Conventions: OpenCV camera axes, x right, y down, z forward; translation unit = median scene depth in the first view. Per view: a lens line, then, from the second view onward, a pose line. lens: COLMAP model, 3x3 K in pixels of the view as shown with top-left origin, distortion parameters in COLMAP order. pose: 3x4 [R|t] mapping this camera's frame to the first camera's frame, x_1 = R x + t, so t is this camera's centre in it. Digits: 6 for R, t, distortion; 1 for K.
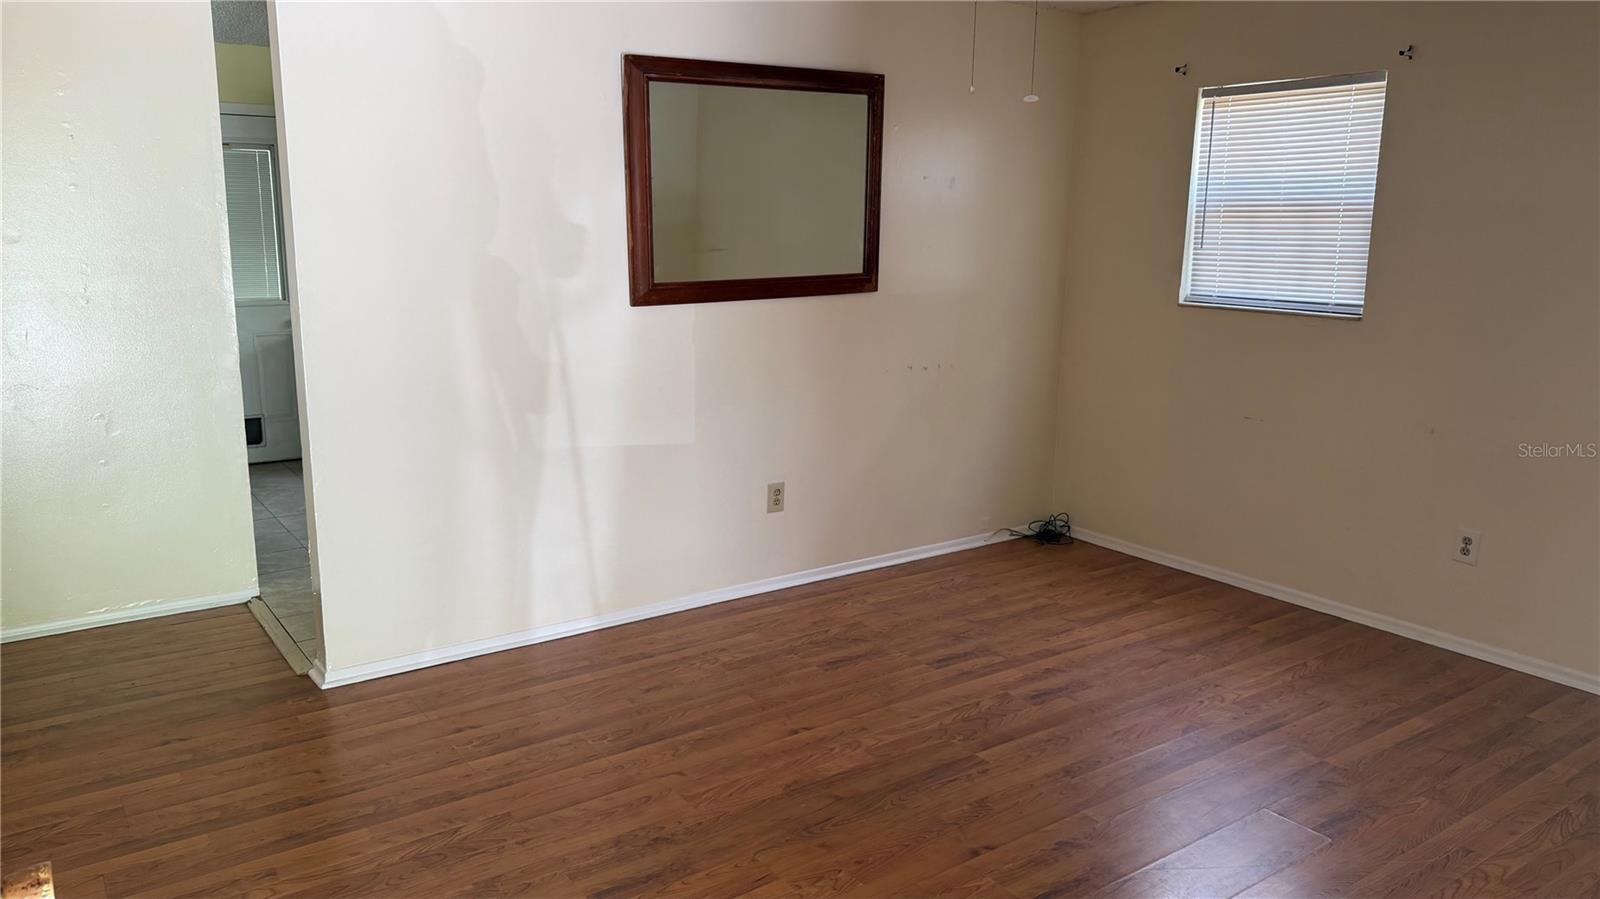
lens RADIAL K [[1112.3, 0, 788.5], [0, 1112.3, 454.7], [0, 0, 1]] dist [0.147002, -0.220456]
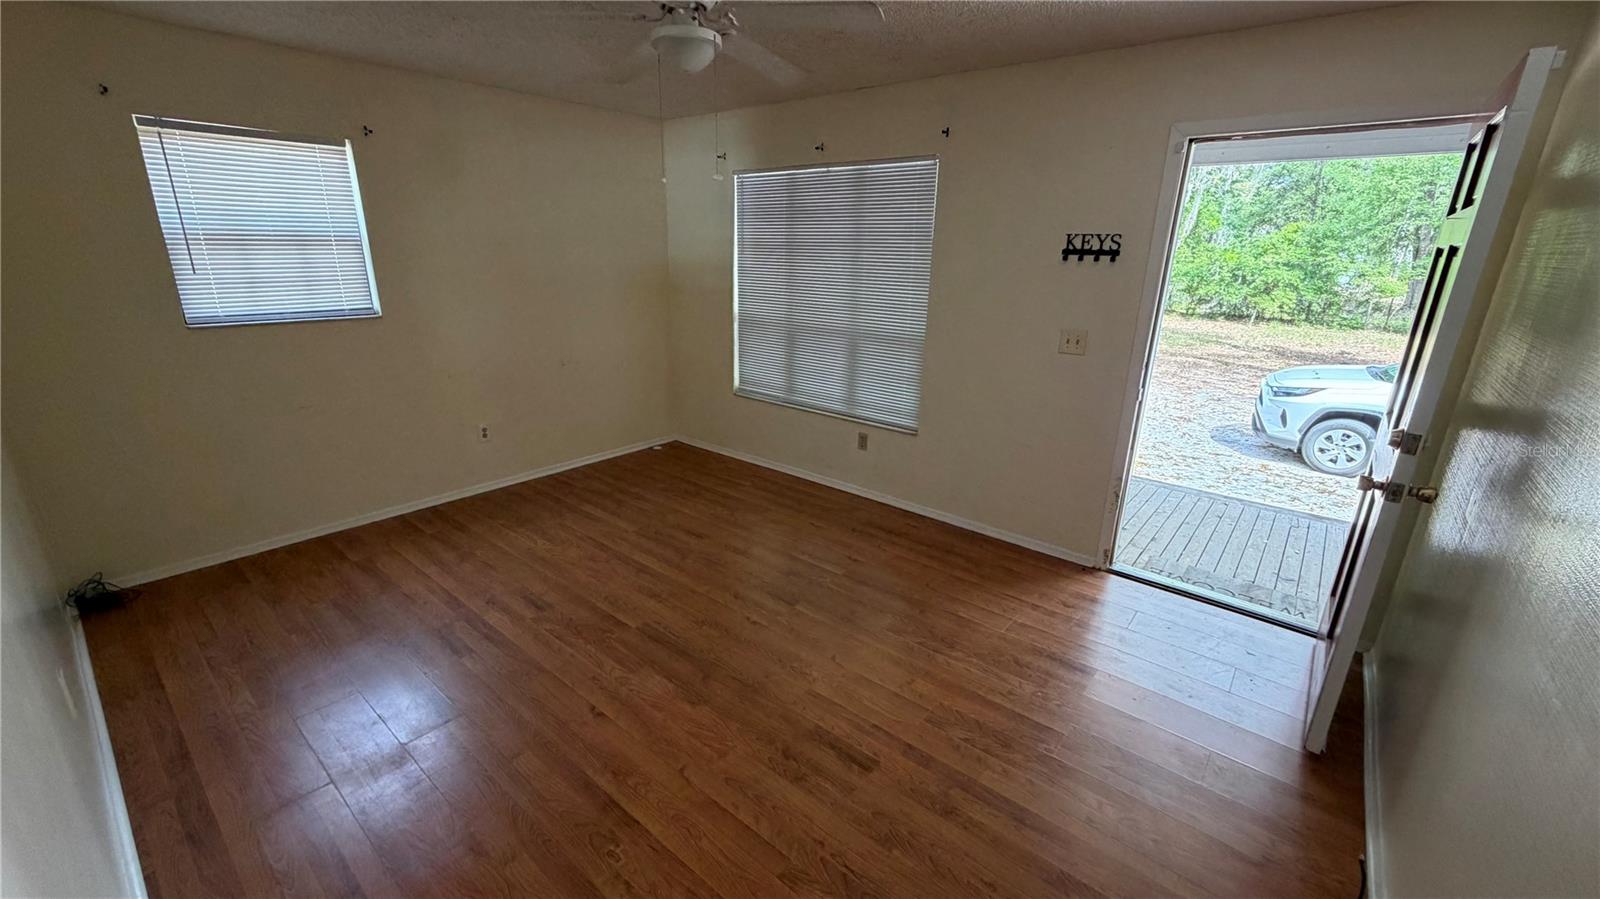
lens RADIAL K [[642.5, 0, 796.2], [0, 642.5, 451.8], [0, 0, 1]] dist [0.001472, 0.000370]
pose [[-0.255782, -0.310133, 0.915638, -0.475094], [0.177057, 0.916096, 0.359749, -0.171050], [-0.950382, 0.254137, -0.179410, 0.711931]]
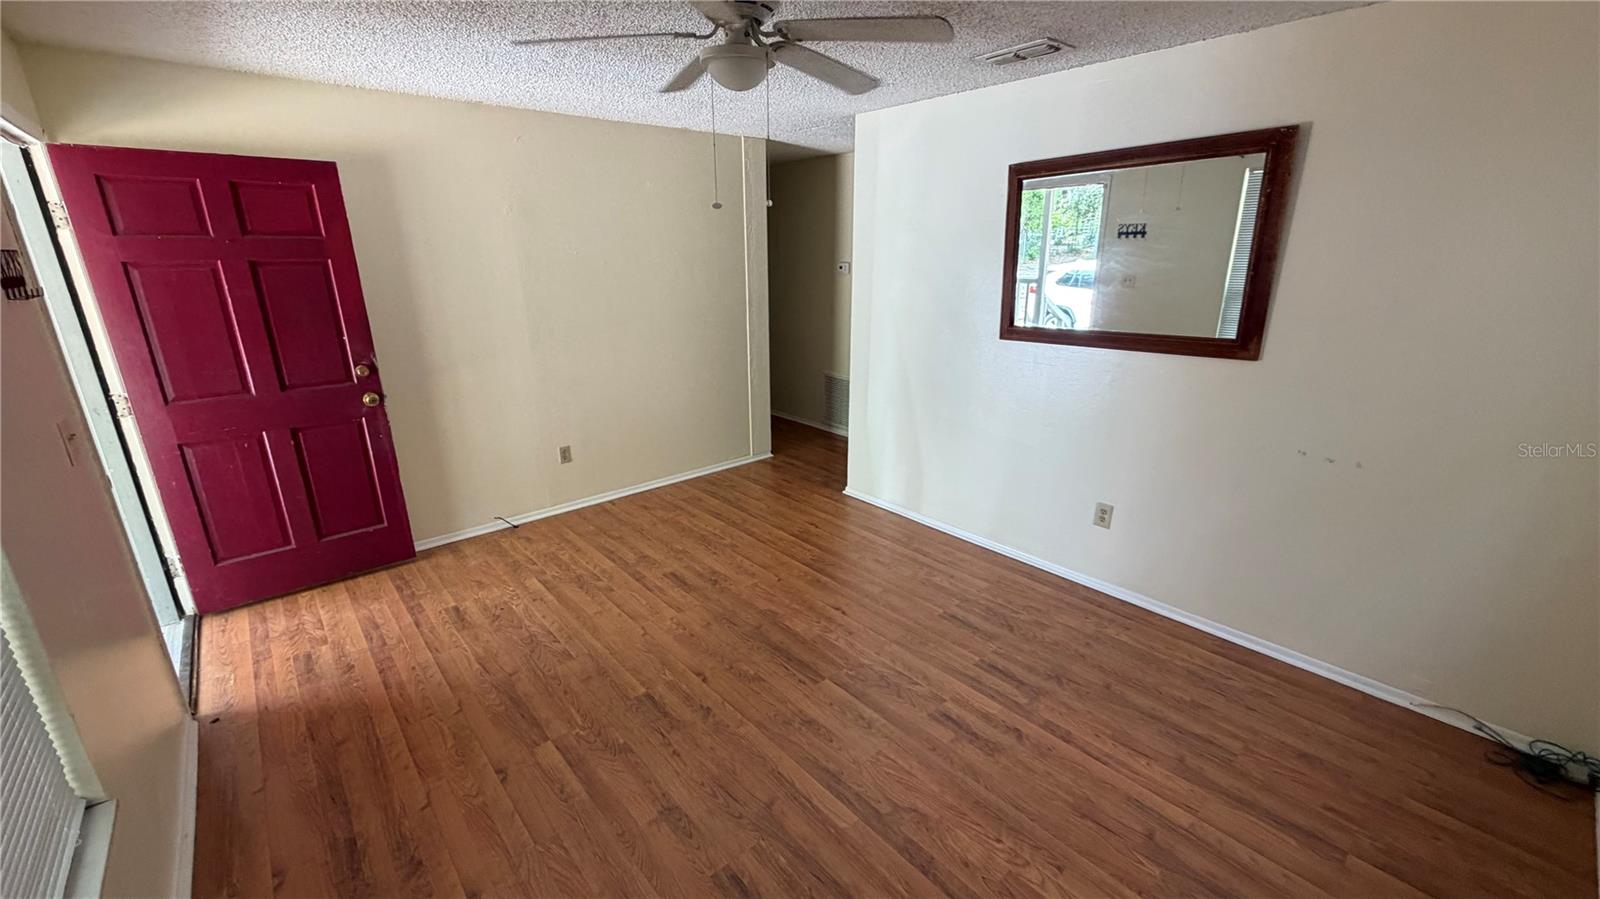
lens RADIAL K [[640.9, 0, 800.9], [0, 640.9, 445.7], [0, 0, 1]] dist [0.001763, 0.000136]
pose [[0.106786, 0.277548, -0.954758, 0.671054], [-0.200876, 0.946470, 0.252671, -0.160658], [0.973779, 0.164806, 0.156823, 0.637629]]
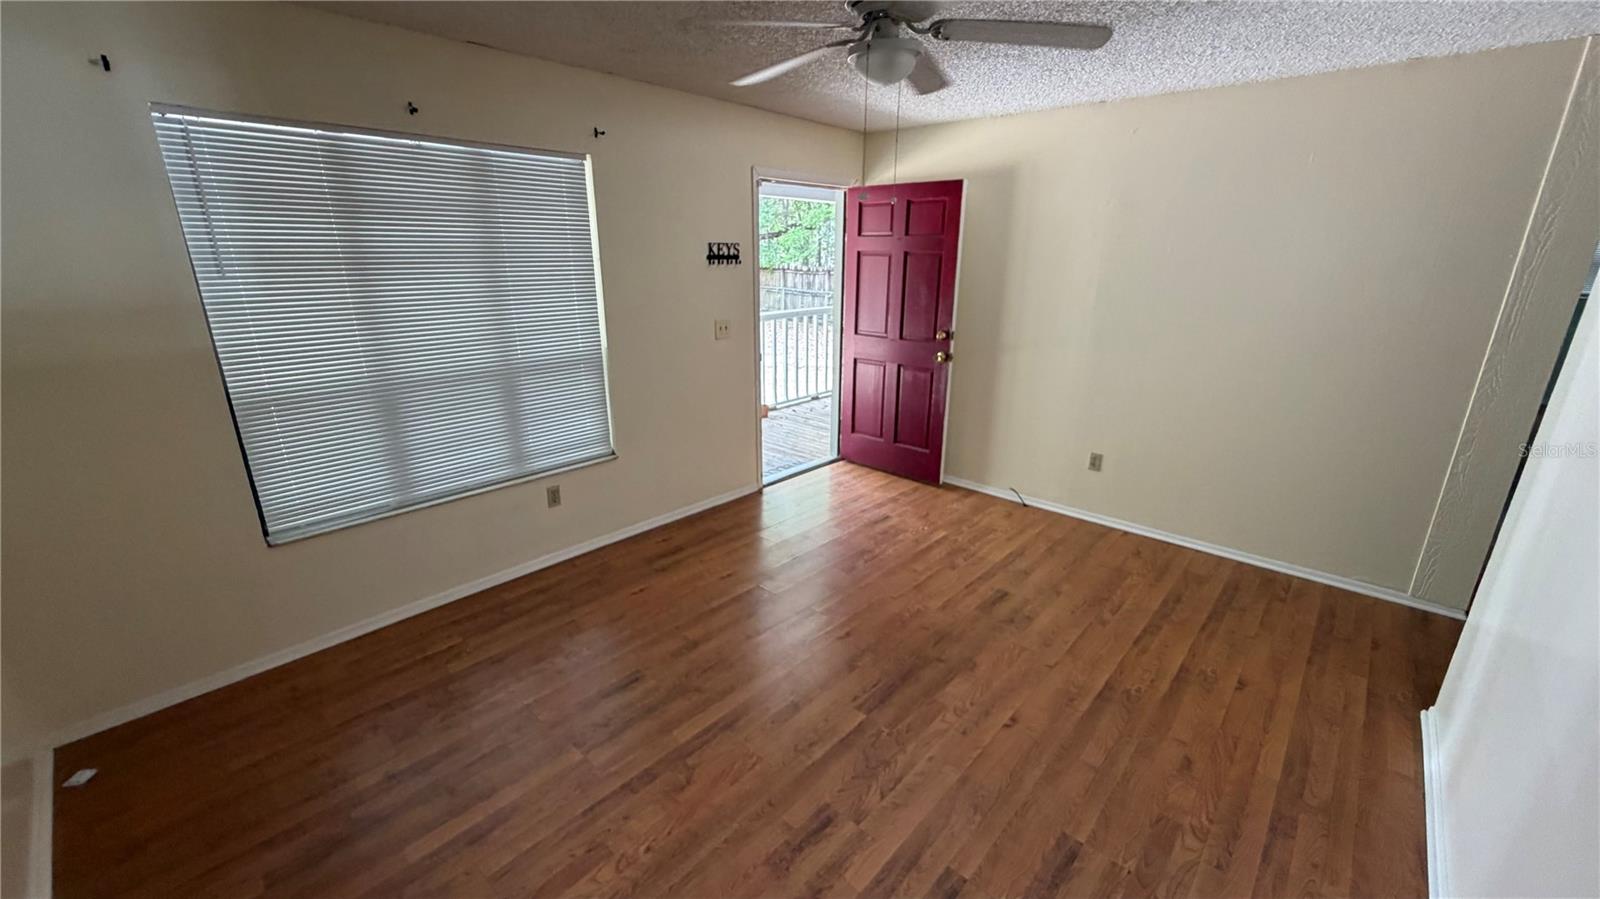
lens RADIAL K [[642.5, 0, 796.2], [0, 642.5, 451.8], [0, 0, 1]] dist [0.001472, 0.000370]
pose [[-0.975327, 0.046963, -0.215713, 0.308238], [-0.065558, 0.871423, 0.486132, -0.272388], [0.210807, 0.488279, -0.846844, 1.161448]]
